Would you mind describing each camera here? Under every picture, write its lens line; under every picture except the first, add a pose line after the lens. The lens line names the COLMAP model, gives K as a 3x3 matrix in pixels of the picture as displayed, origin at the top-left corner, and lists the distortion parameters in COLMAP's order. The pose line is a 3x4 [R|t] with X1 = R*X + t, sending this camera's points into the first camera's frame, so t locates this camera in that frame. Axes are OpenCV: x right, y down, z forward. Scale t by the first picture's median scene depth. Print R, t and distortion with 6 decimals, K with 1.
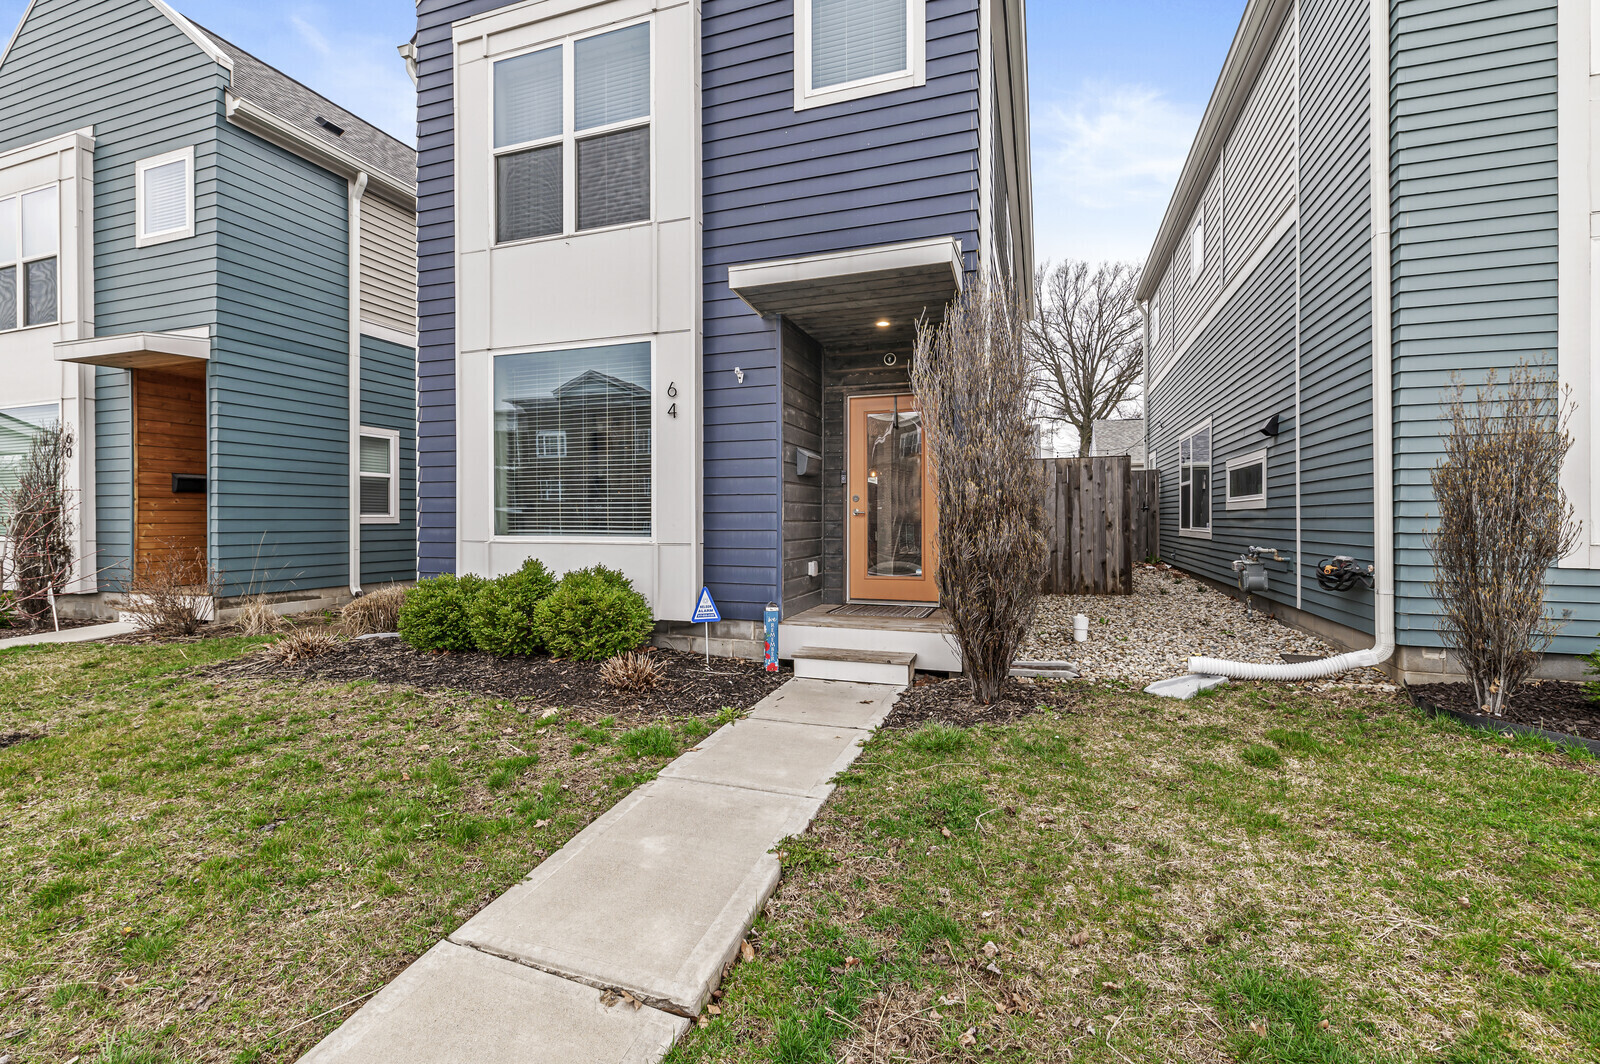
lens RADIAL K [[703.4, 0, 807.7], [0, 703.4, 517.1], [0, 0, 1]] dist [-0.002721, -0.000681]
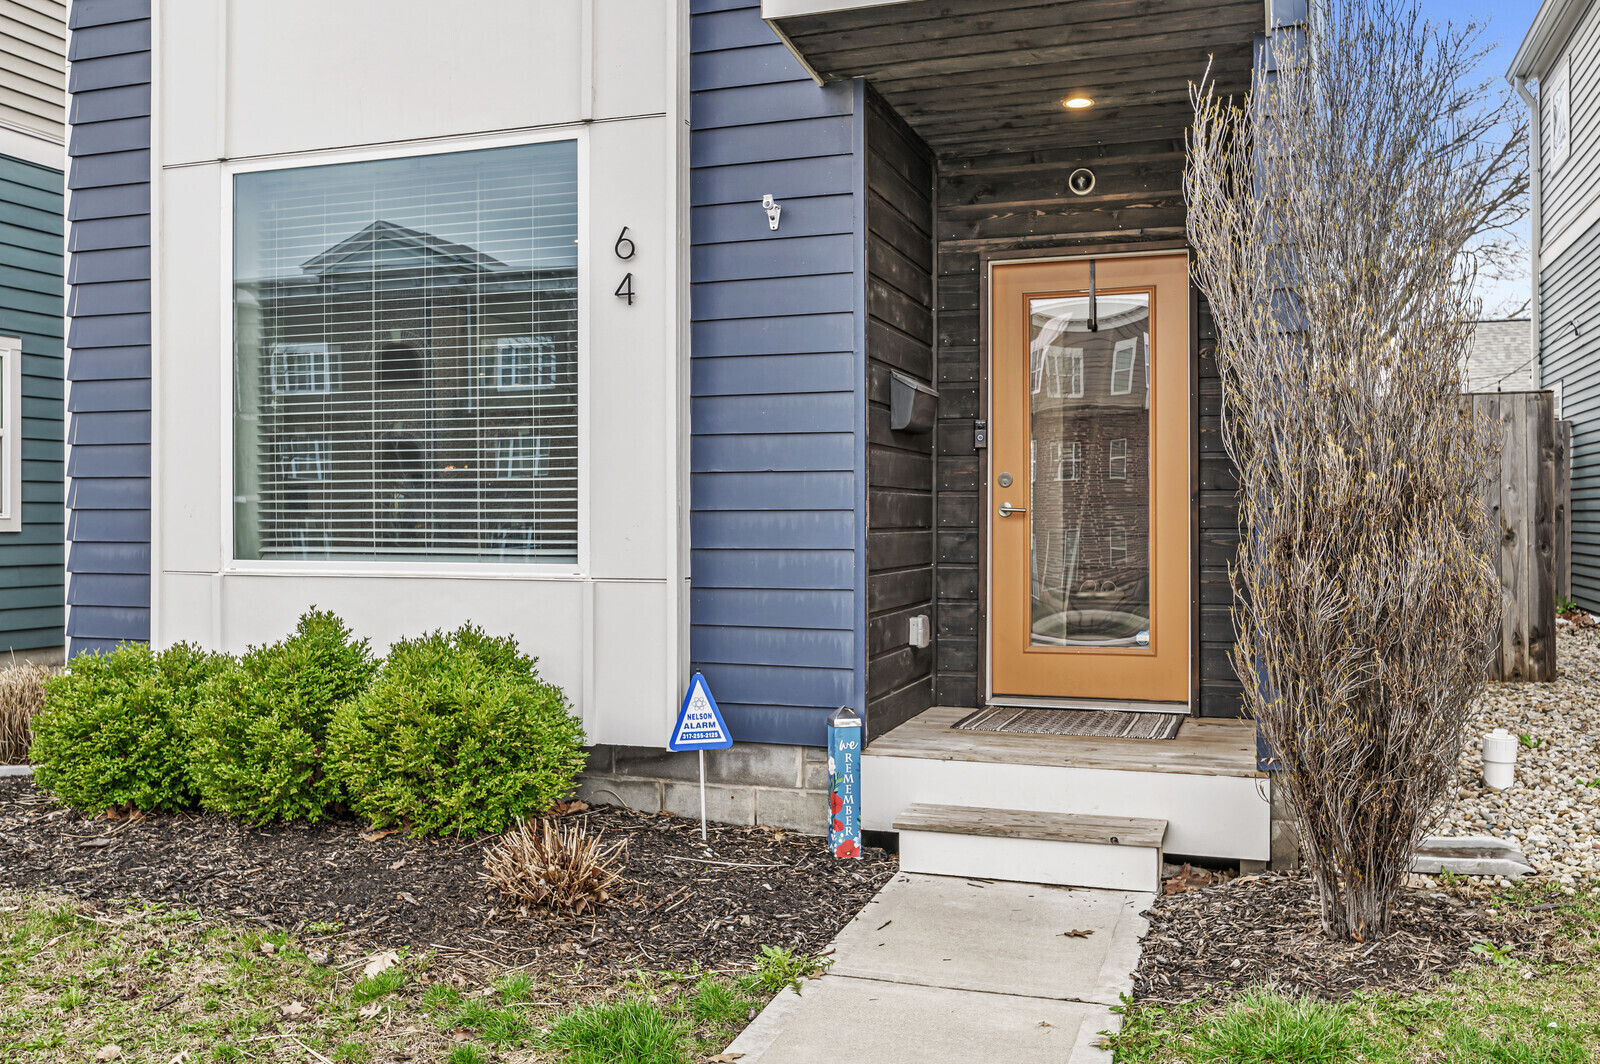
lens RADIAL K [[1387.8, 0, 813.7], [0, 1387.8, 513.3], [0, 0, 1]] dist [-0.018793, -0.009541]
pose [[0.999989, 0.000300, 0.004682, -0.075332], [-0.000295, 0.999999, -0.000956, -0.004160], [-0.004682, 0.000955, 0.999989, 0.096187]]
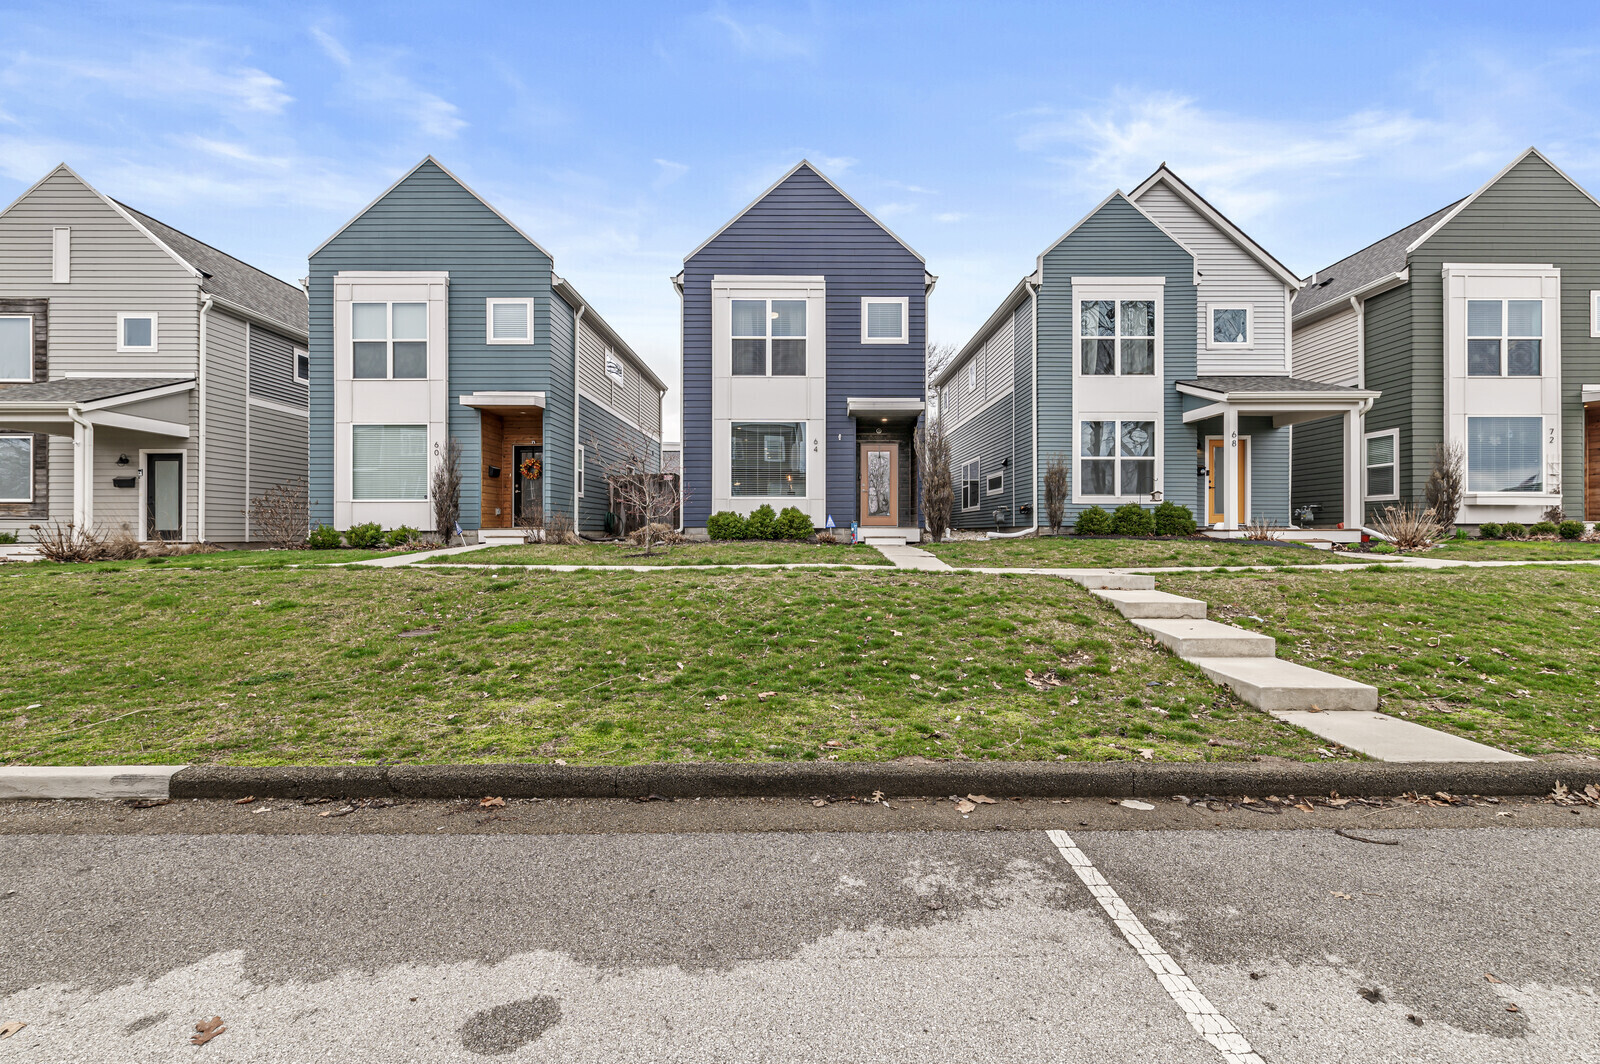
lens RADIAL K [[709.3, 0, 817.7], [0, 709.3, 534.0], [0, 0, 1]] dist [-0.001873, -0.000361]
pose [[0.939913, -0.000121, 0.341414, -1.136273], [-0.001766, 0.999985, 0.005214, 0.160642], [-0.341410, -0.005504, 0.939898, -1.581109]]
